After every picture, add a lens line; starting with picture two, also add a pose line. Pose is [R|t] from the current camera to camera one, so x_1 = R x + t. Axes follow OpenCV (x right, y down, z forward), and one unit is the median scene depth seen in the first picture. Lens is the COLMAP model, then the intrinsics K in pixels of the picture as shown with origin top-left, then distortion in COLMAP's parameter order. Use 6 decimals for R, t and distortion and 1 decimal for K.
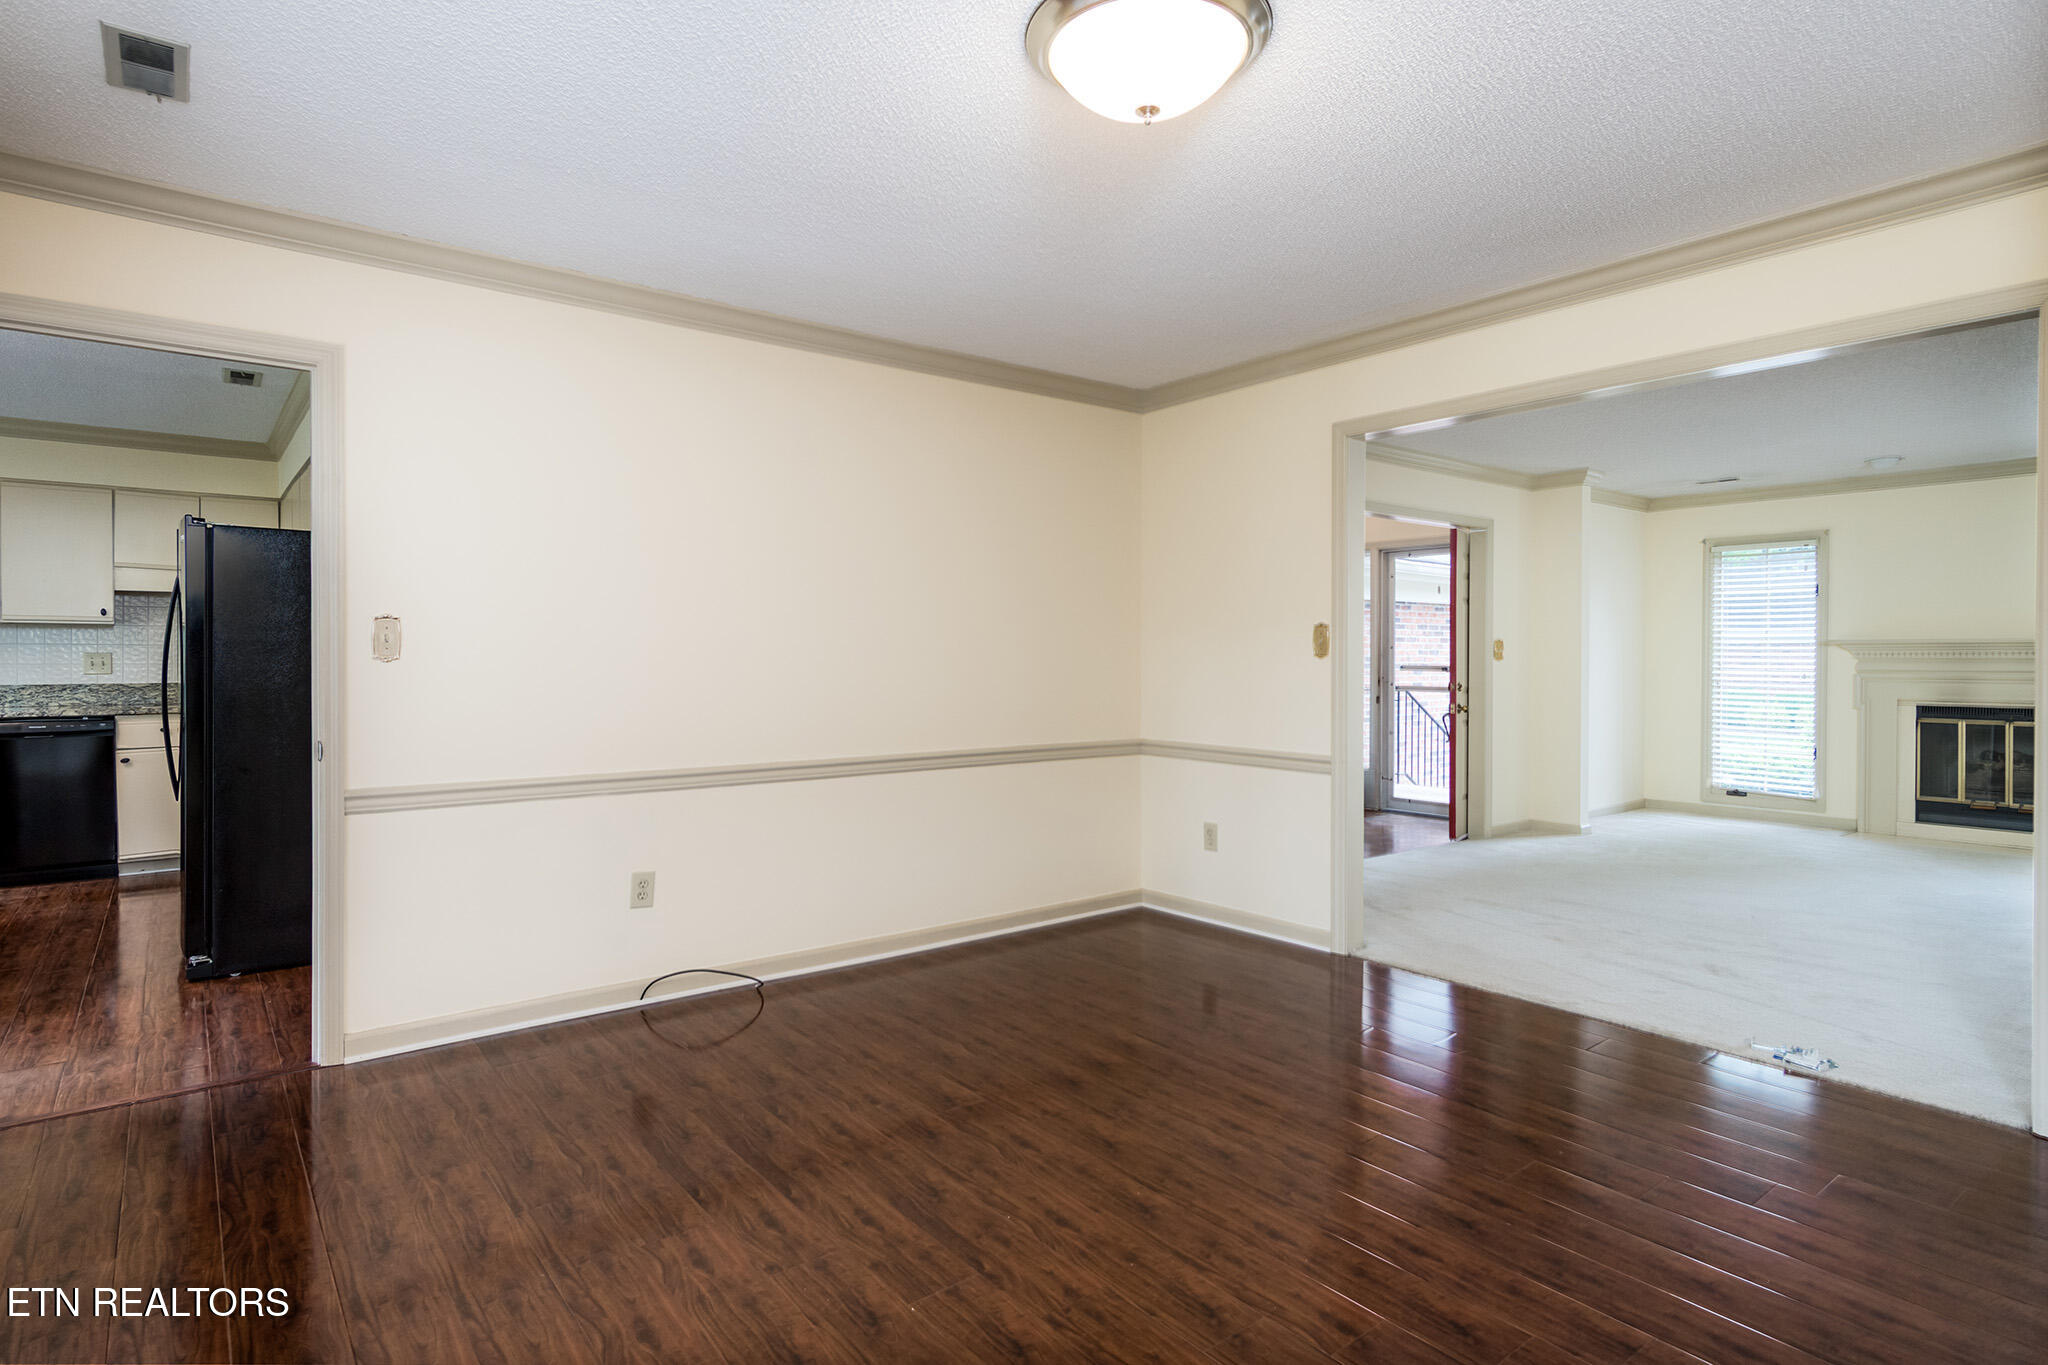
lens RADIAL K [[1113.9, 0, 1030.7], [0, 1113.9, 677.3], [0, 0, 1]] dist [0.002542, 0.000948]
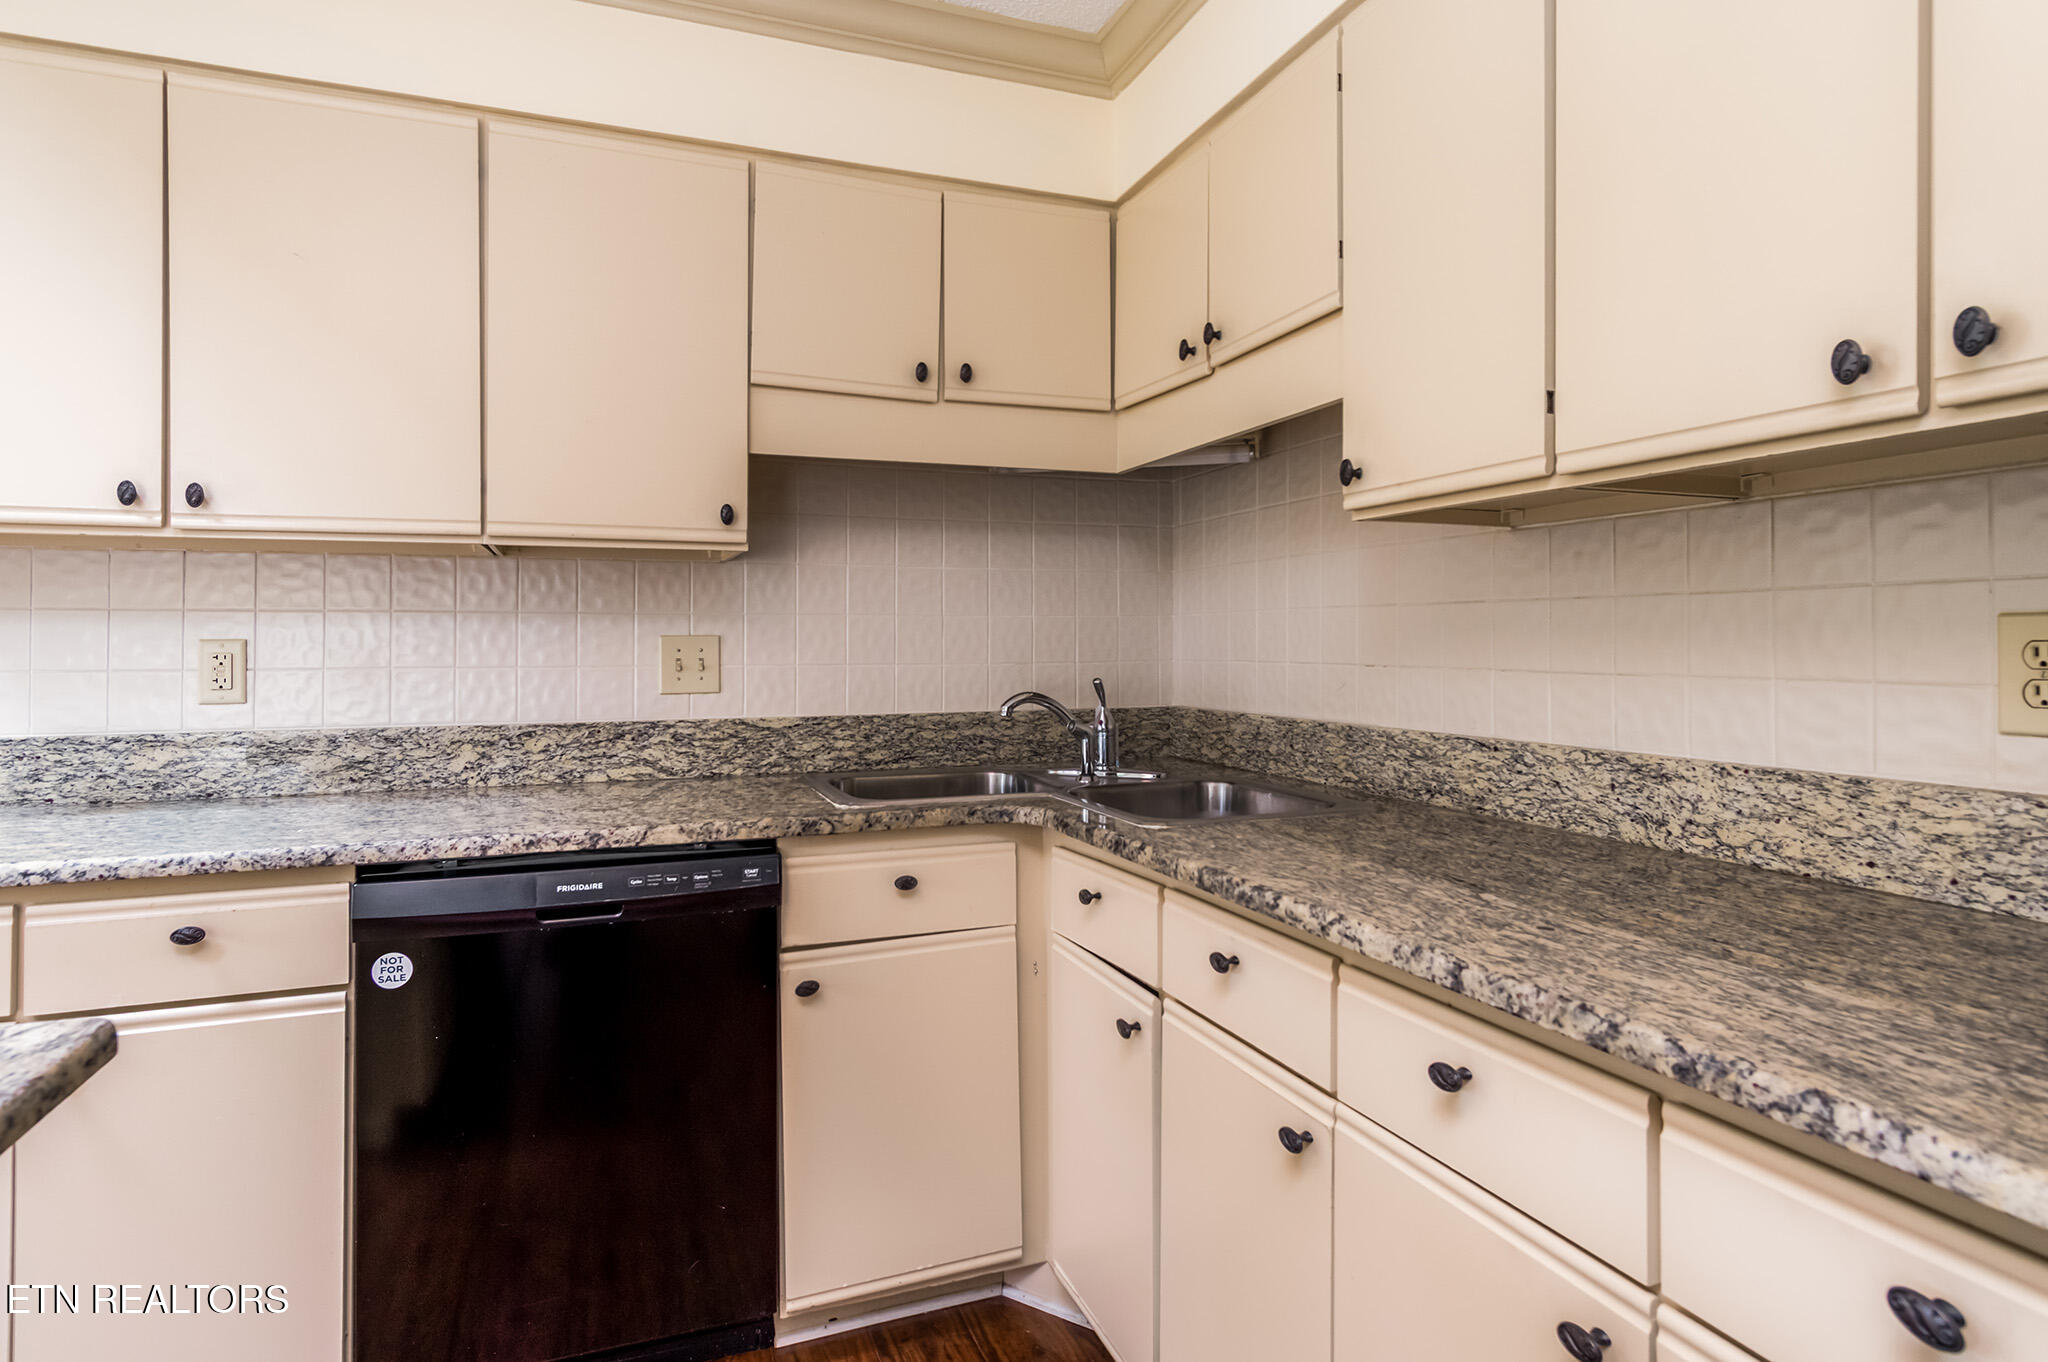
lens RADIAL K [[1113.9, 0, 1031.8], [0, 1113.9, 636.1], [0, 0, 1]] dist [0.002542, 0.000948]
pose [[0.959226, -0.004179, -0.282608, -0.648880], [-0.002530, 0.999724, -0.023372, -0.014112], [0.282628, 0.023134, 0.958951, 0.704649]]
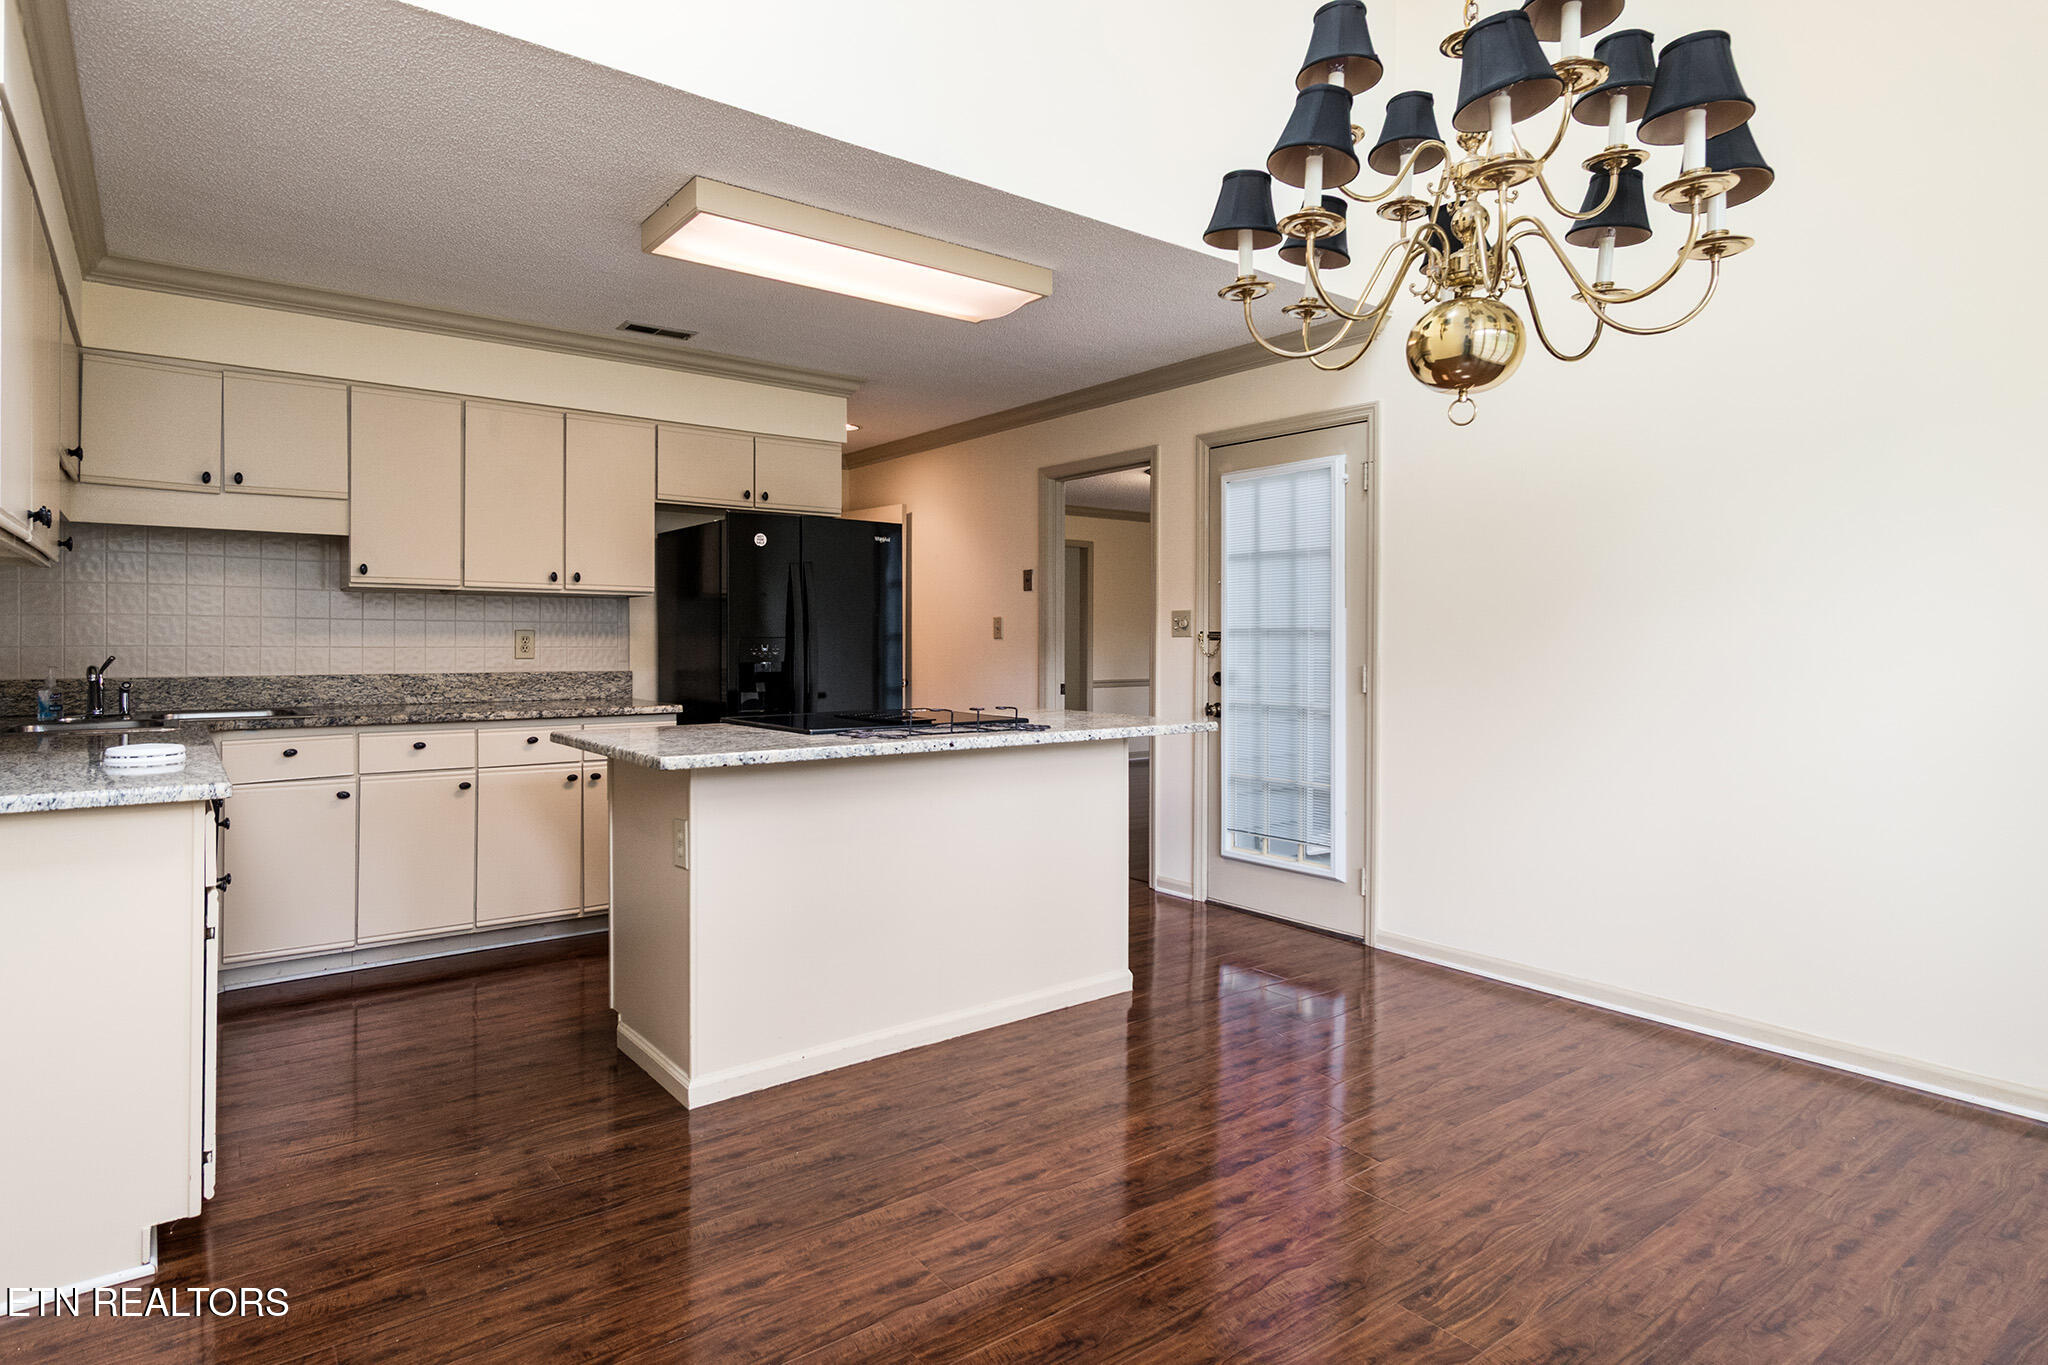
lens RADIAL K [[1113.9, 0, 990.4], [0, 1113.9, 644.9], [0, 0, 1]] dist [0.002542, 0.000948]
pose [[0.031868, -0.004221, 0.999483, -1.333644], [0.013590, 0.999900, 0.003790, -0.010615], [-0.999400, 0.013462, 0.031922, 0.572003]]
